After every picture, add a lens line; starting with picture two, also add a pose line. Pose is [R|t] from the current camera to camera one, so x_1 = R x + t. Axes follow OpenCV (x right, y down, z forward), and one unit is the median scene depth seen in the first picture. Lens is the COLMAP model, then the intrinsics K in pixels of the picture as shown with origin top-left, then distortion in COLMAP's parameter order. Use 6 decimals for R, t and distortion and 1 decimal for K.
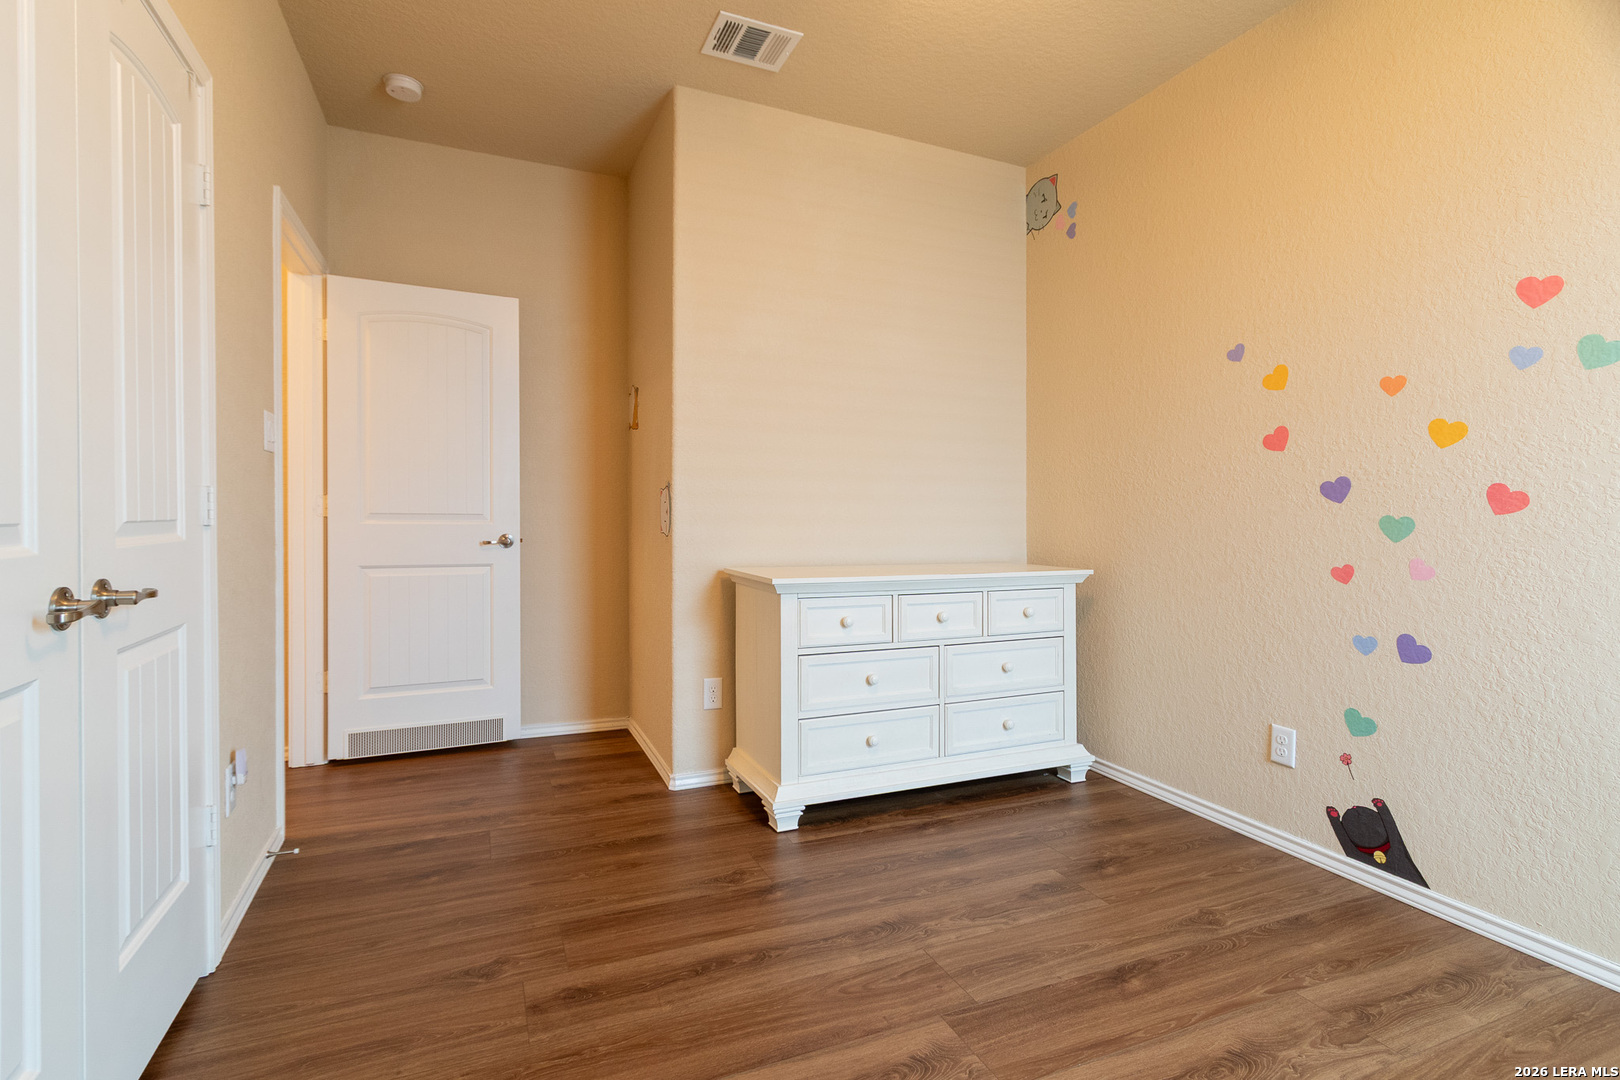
lens RADIAL K [[759.4, 0, 789.4], [0, 759.4, 524.7], [0, 0, 1]] dist [0.007964, -0.001797]
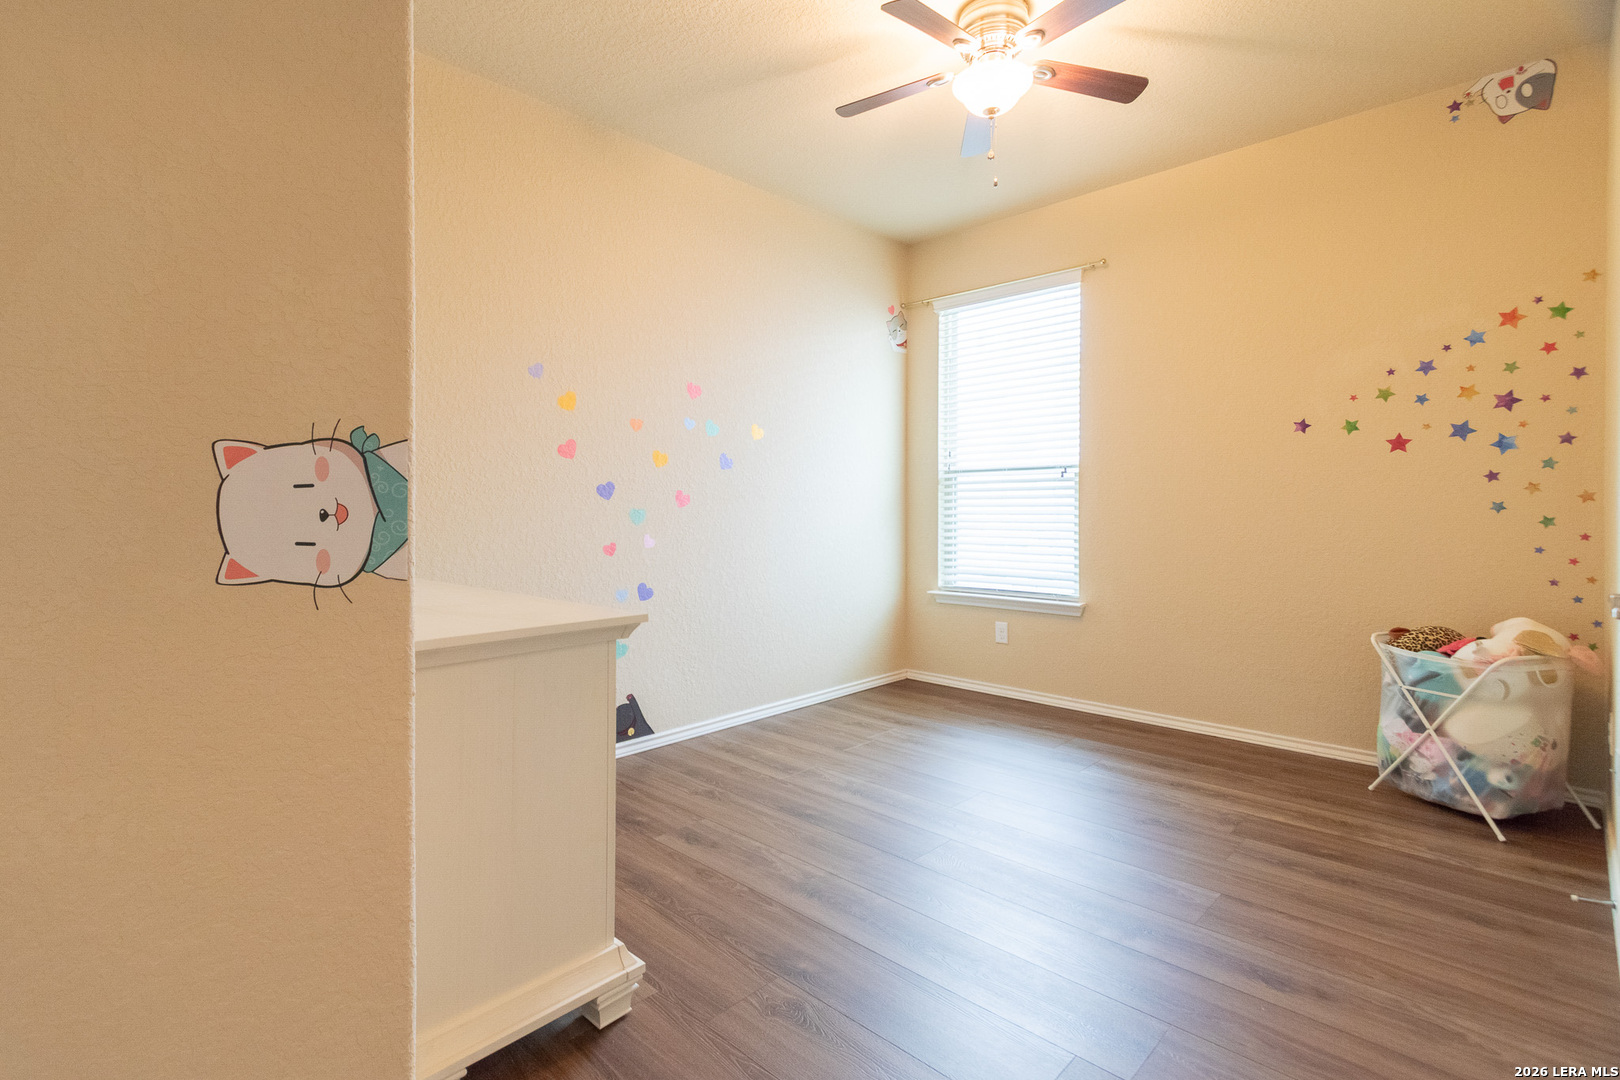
lens RADIAL K [[759.4, 0, 789.4], [0, 759.4, 524.7], [0, 0, 1]] dist [0.007964, -0.001797]
pose [[-0.379814, -0.025886, 0.924701, -0.760768], [0.018884, 0.999183, 0.035728, -0.028271], [-0.924870, 0.031032, -0.379015, 1.299696]]
